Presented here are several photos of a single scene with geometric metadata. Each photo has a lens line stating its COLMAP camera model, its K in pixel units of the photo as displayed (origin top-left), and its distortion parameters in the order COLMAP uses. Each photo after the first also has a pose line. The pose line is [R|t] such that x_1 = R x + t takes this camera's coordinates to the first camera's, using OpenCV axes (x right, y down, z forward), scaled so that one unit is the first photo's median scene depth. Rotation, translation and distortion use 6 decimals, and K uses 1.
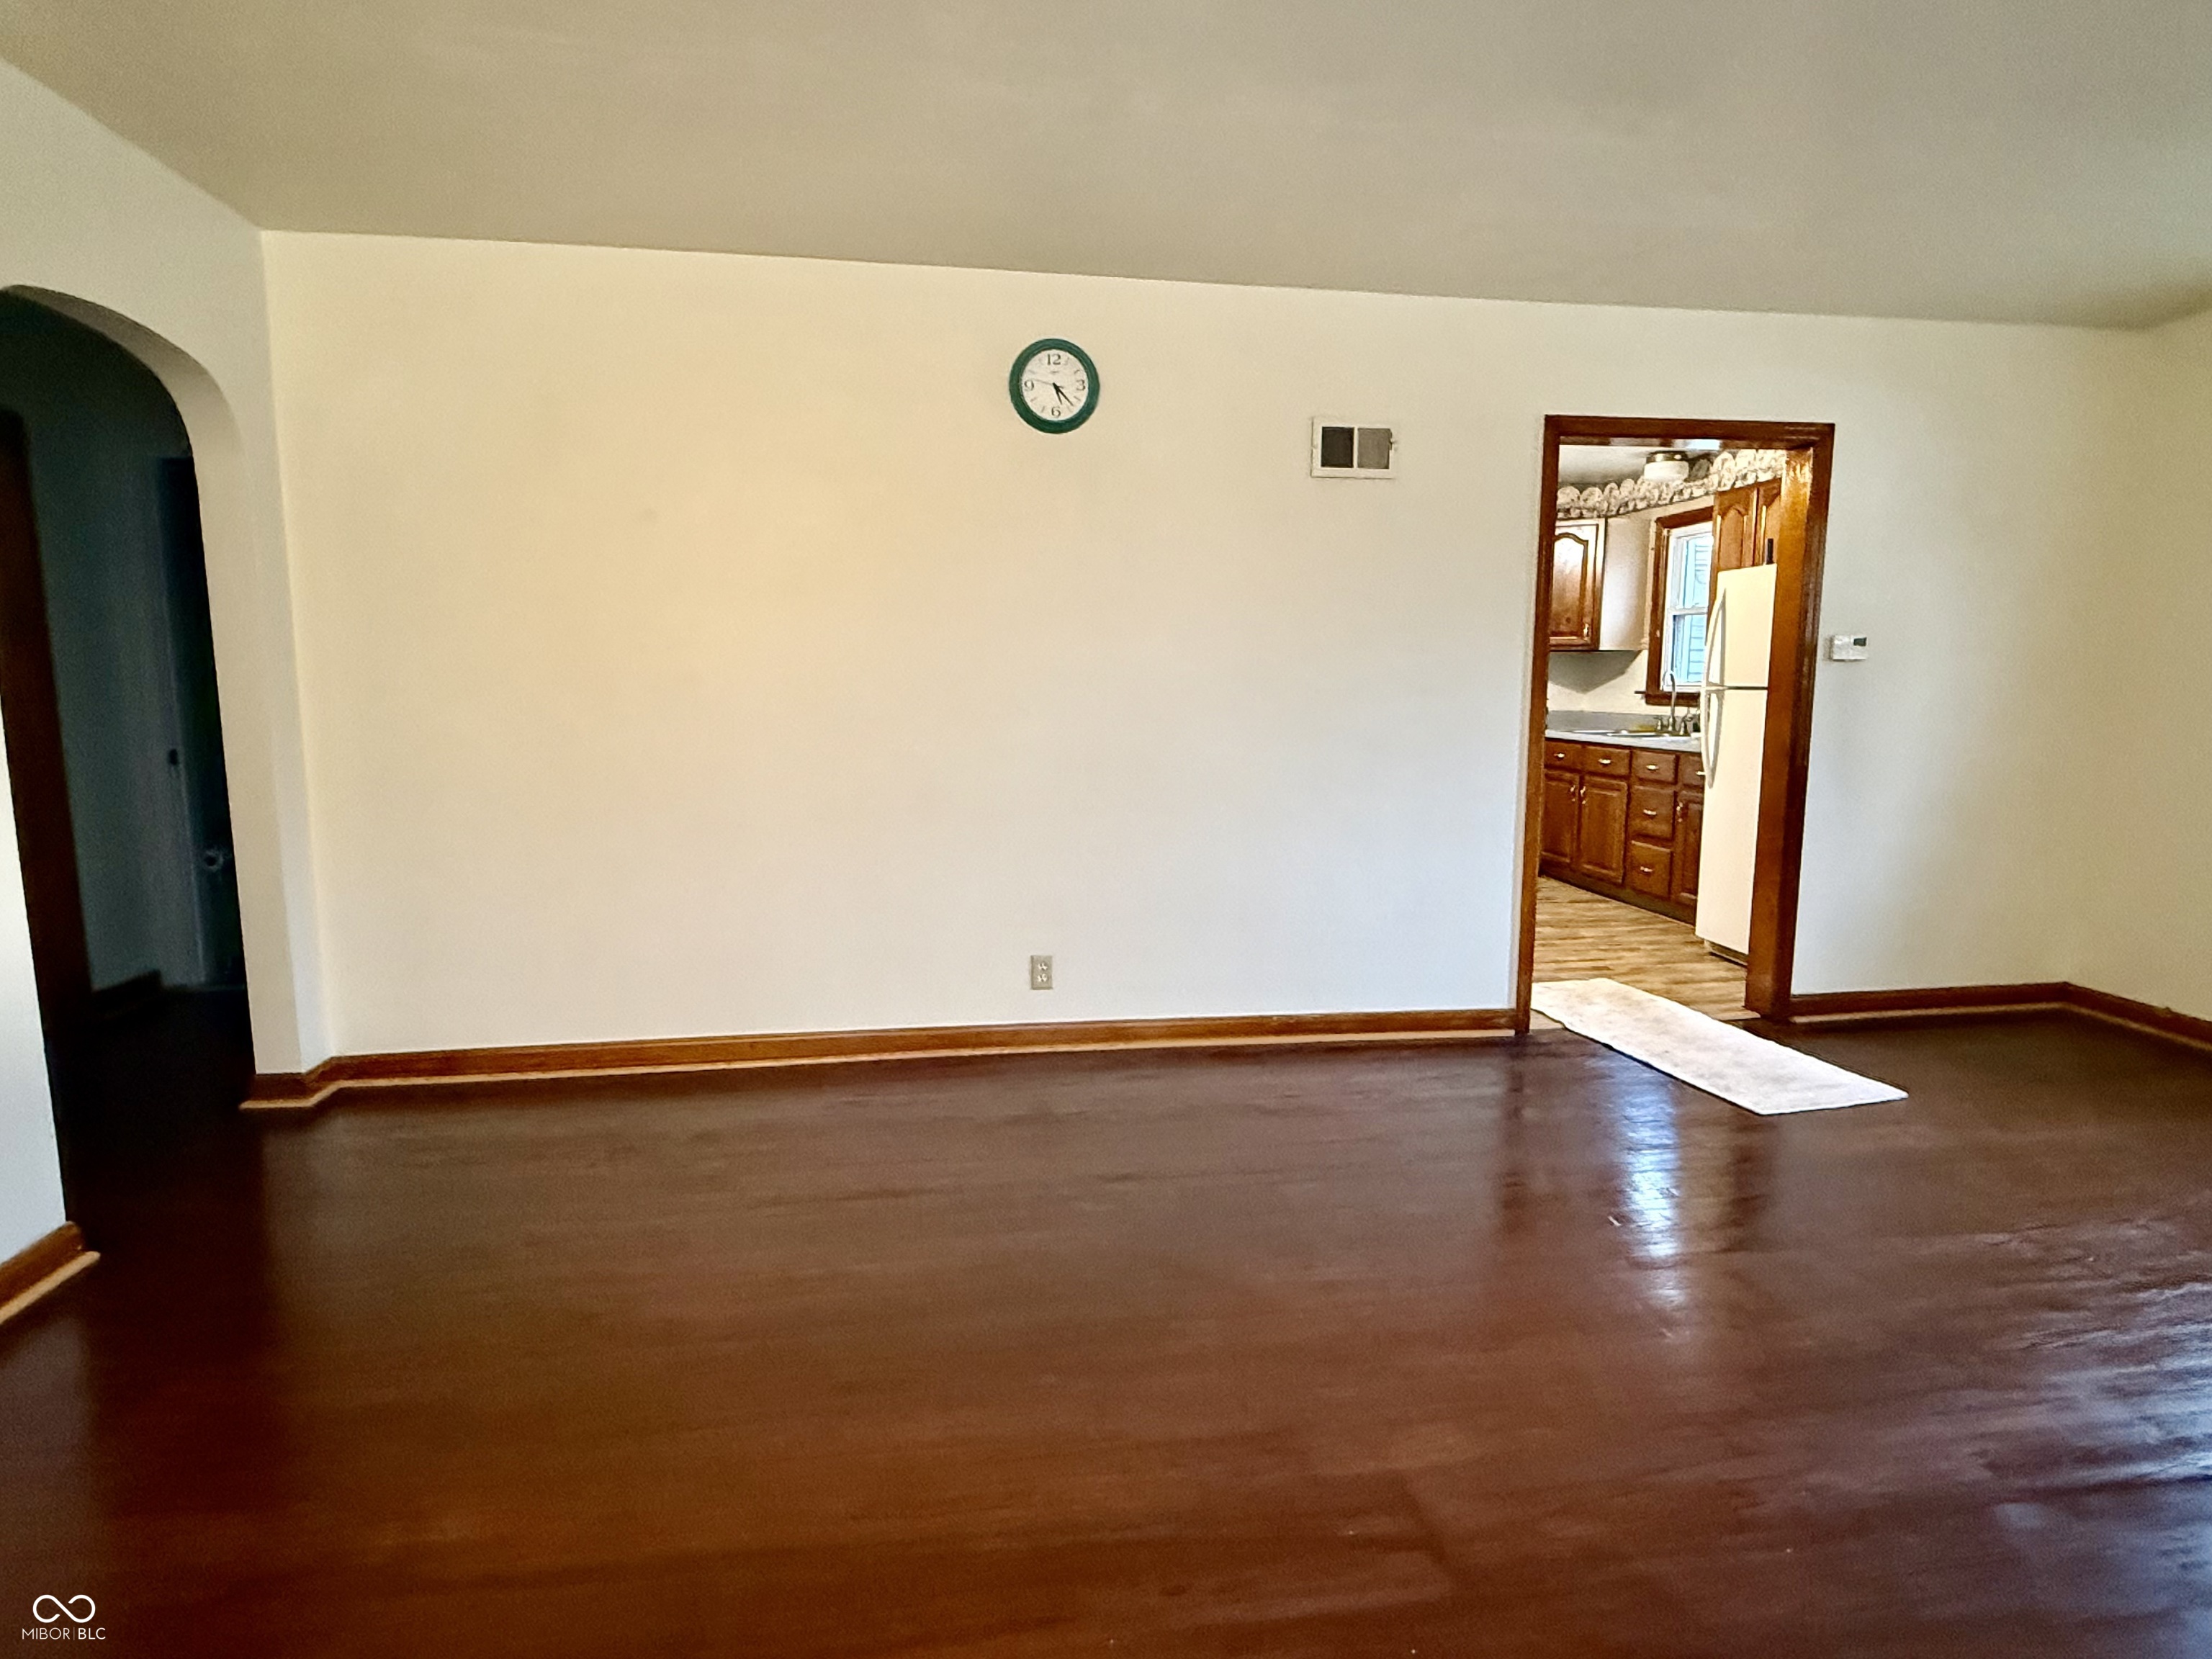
lens RADIAL K [[1143.9, 0, 1106.0], [0, 1143.9, 829.5], [0, 0, 1]] dist [-0.003810, -0.000776]
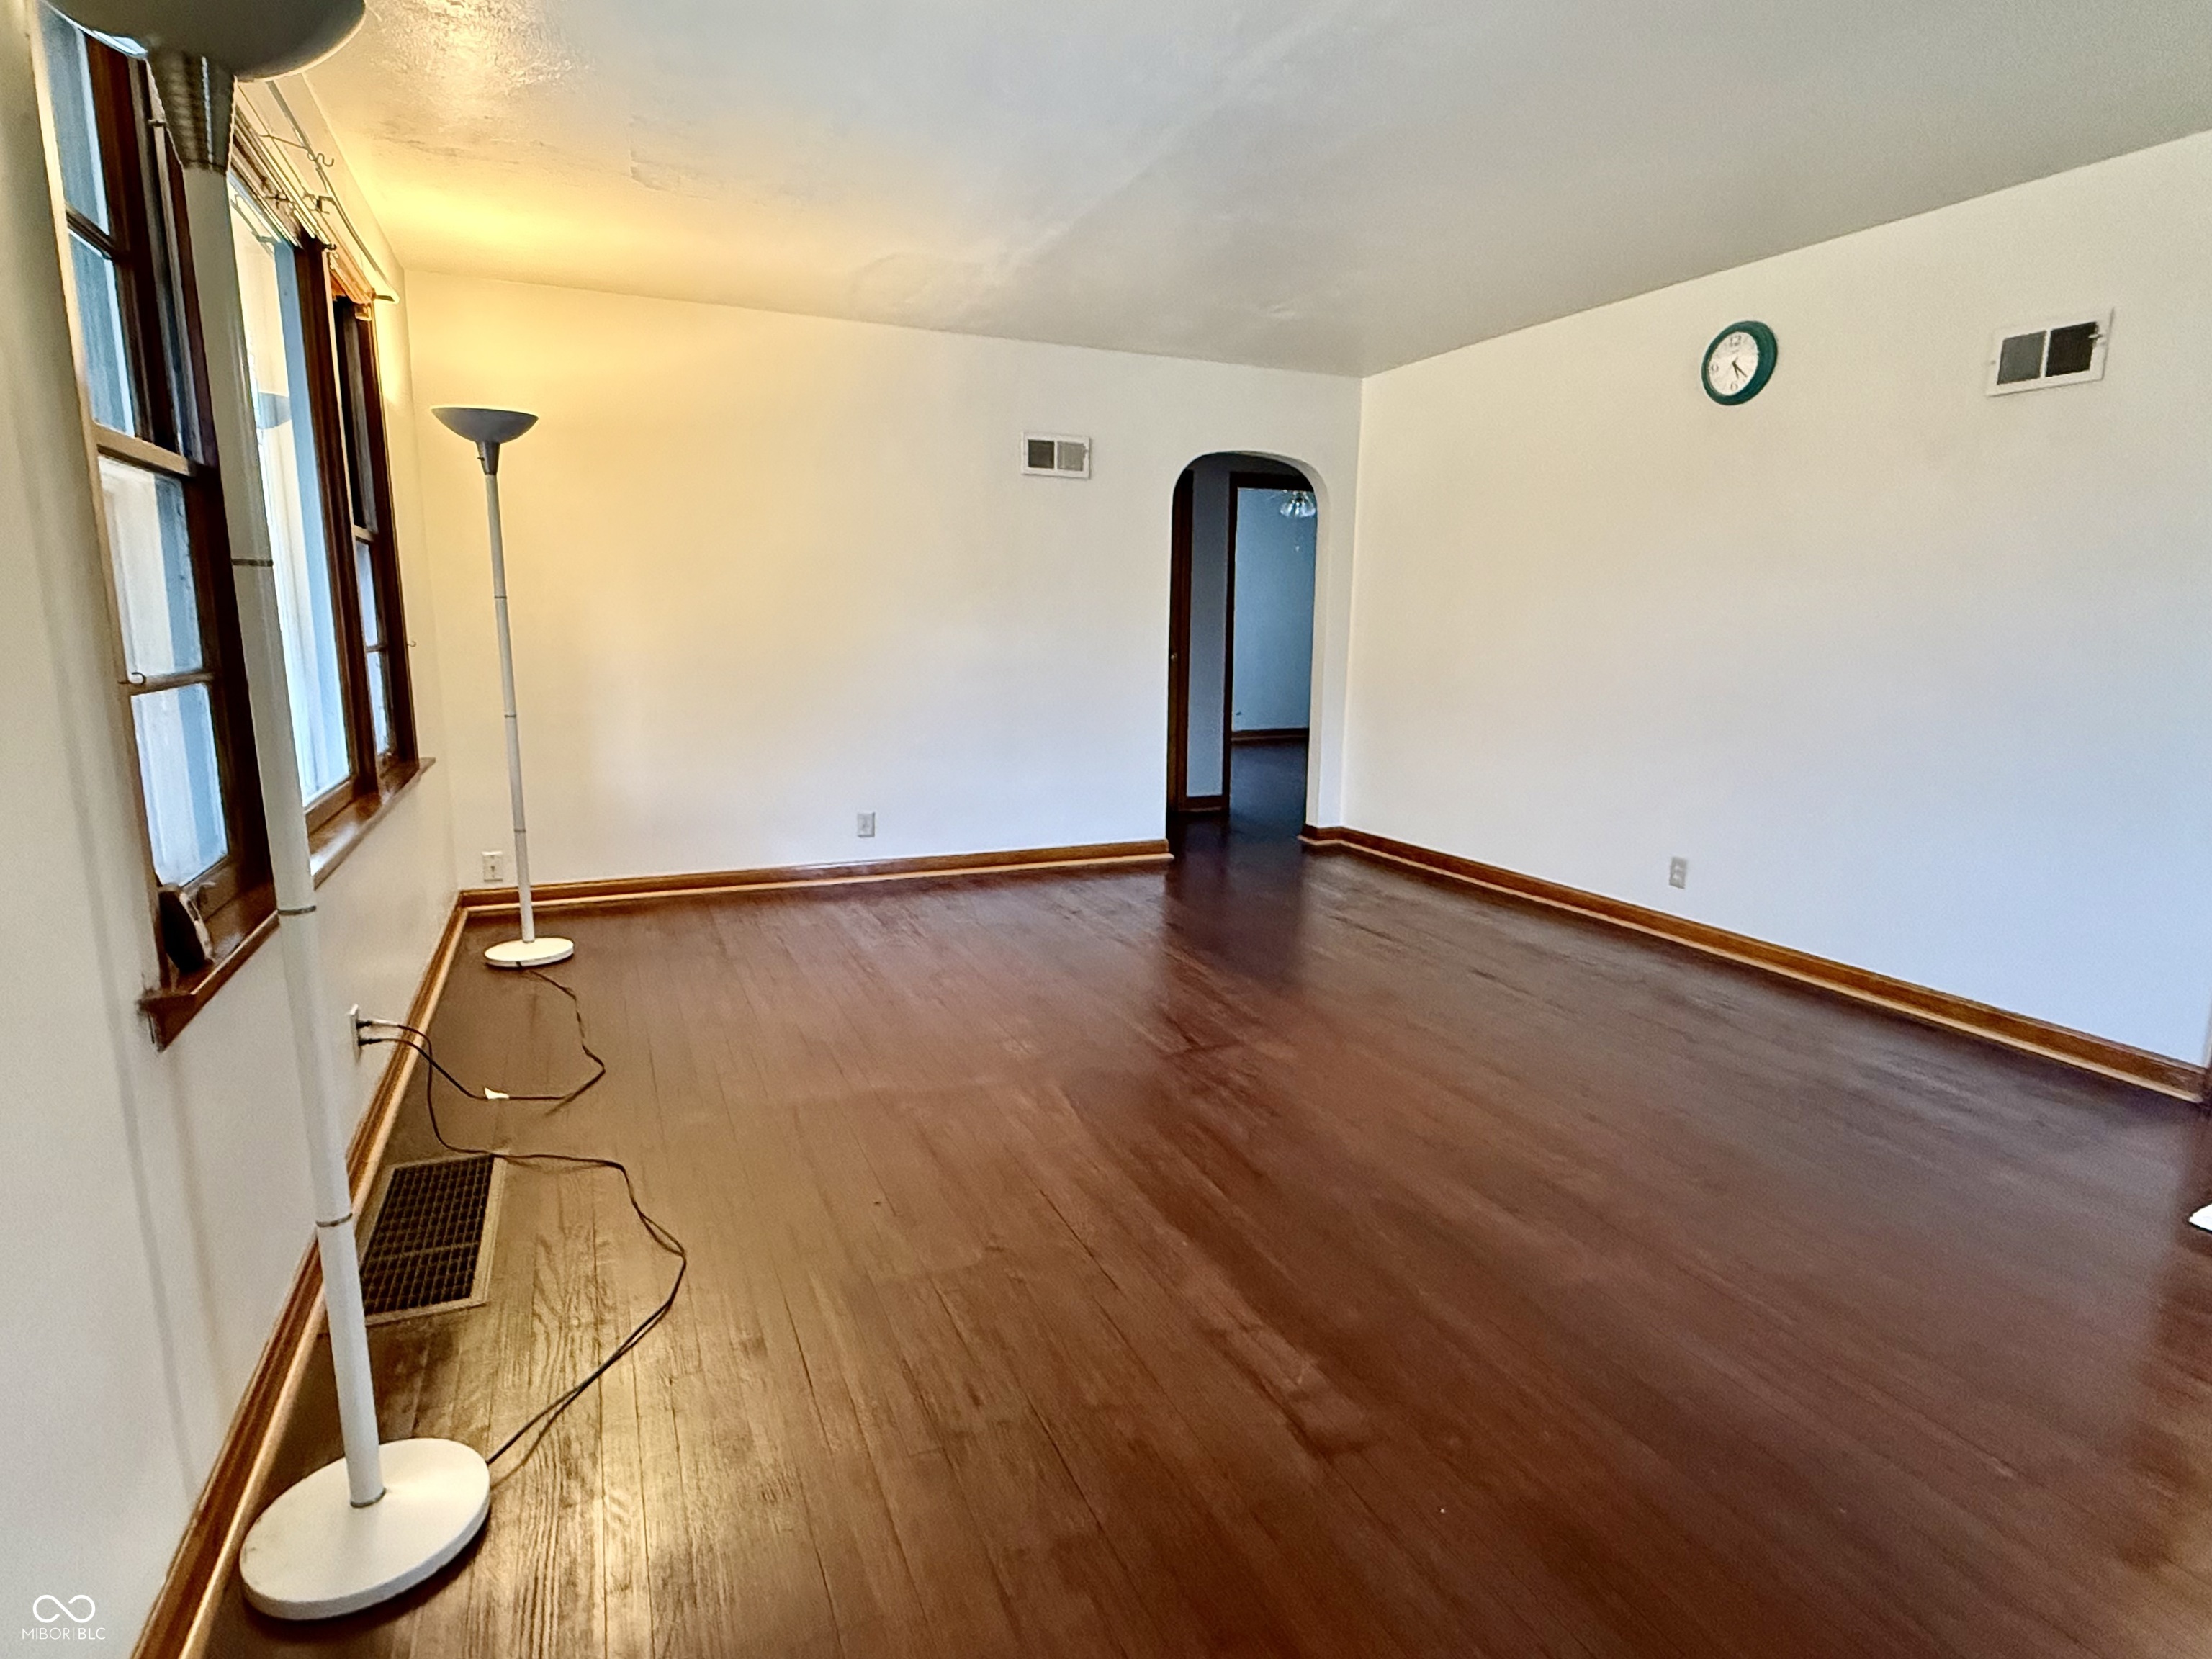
lens RADIAL K [[1158.7, 0, 1106.0], [0, 1158.7, 829.5], [0, 0, 1]] dist [0.003275, 0.000579]
pose [[0.268253, 0.173109, -0.947667, 0.953061], [-0.128644, 0.981349, 0.142847, -0.013447], [0.954720, 0.083593, 0.285520, 0.099718]]
